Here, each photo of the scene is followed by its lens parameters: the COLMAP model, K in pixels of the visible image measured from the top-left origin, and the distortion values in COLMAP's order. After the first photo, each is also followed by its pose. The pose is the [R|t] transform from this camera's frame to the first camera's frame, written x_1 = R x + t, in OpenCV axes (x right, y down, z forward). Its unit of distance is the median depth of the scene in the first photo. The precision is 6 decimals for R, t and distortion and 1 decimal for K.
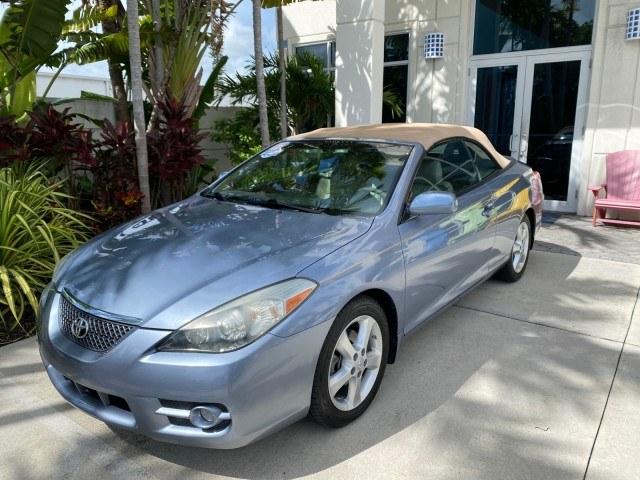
lens RADIAL K [[492.8, 0, 318.4], [0, 492.8, 236.6], [0, 0, 1]] dist [0.022382, -0.027174]
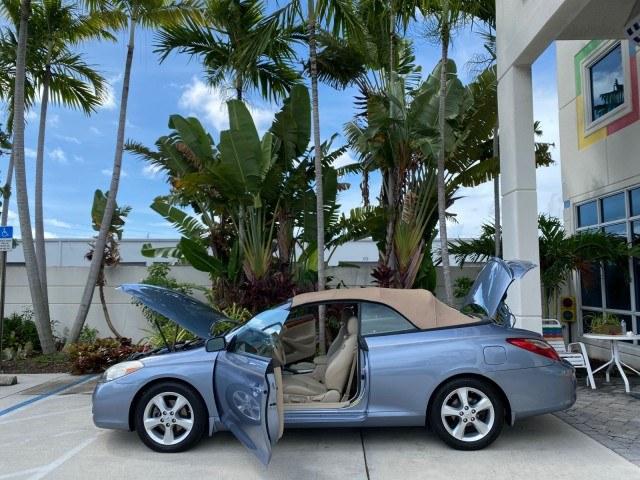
lens RADIAL K [[492.8, 0, 320.7], [0, 492.8, 235.7], [0, 0, 1]] dist [0.022382, -0.027174]
pose [[0.578402, -0.071444, -0.812618, 0.796441], [-0.174757, 0.962178, -0.208981, -0.046729], [0.796813, 0.262886, 0.544040, 0.107838]]
